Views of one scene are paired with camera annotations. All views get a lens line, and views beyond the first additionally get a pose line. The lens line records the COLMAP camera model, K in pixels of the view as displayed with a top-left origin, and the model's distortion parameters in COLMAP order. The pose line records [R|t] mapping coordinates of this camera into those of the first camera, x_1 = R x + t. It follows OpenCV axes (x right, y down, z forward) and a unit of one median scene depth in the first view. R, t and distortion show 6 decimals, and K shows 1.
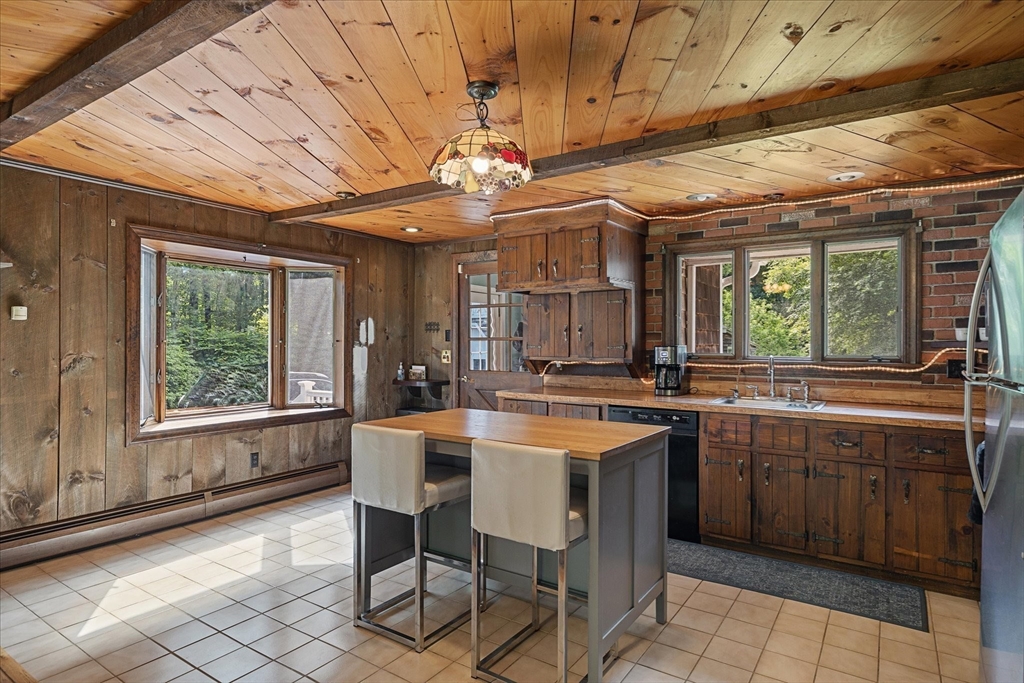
lens RADIAL K [[571.1, 0, 522.9], [0, 571.1, 341.6], [0, 0, 1]] dist [-0.002110, -0.000010]
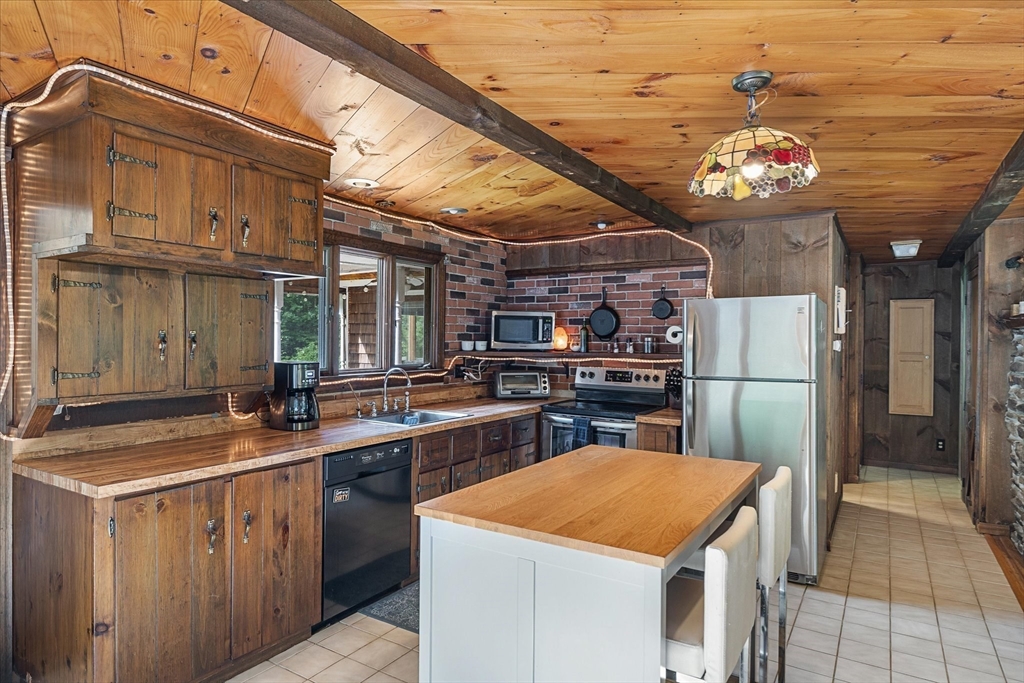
lens RADIAL K [[571.1, 0, 522.9], [0, 571.1, 341.6], [0, 0, 1]] dist [-0.002110, -0.000010]
pose [[-0.016058, -0.010250, 0.999819, -0.202902], [-0.011892, 0.999879, 0.010060, -0.012694], [-0.999800, -0.011728, -0.016177, 0.298627]]
